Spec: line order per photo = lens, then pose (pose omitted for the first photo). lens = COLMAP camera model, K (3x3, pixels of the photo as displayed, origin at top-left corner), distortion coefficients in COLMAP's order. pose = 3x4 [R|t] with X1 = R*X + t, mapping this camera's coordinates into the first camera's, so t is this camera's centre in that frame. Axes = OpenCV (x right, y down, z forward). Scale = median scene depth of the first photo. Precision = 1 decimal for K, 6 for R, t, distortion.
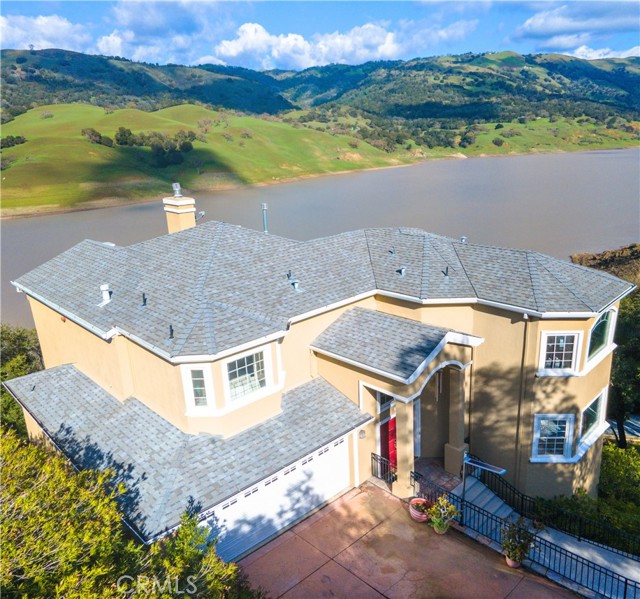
lens RADIAL K [[529.5, 0, 322.0], [0, 529.5, 299.1], [0, 0, 1]] dist [0.040630, -0.056908]
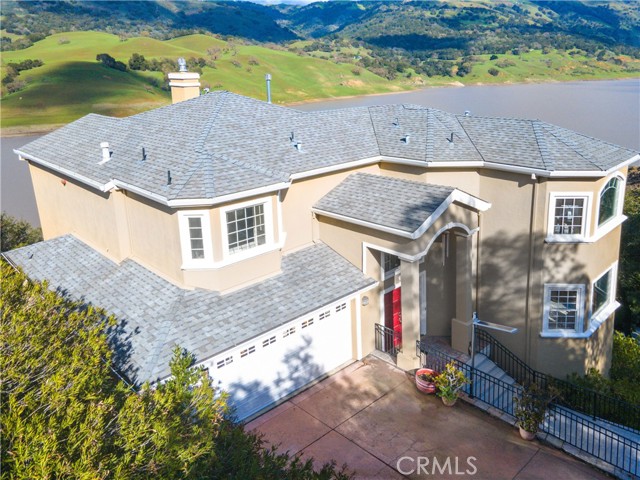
lens RADIAL K [[497.9, 0, 320.0], [0, 497.9, 240.0], [0, 0, 1]] dist [-0.003159, 0.002762]
pose [[0.999927, 0.009598, -0.007401, -0.000754], [-0.010195, 0.996301, -0.085328, 0.221581], [0.006554, 0.085397, 0.996325, 0.093818]]
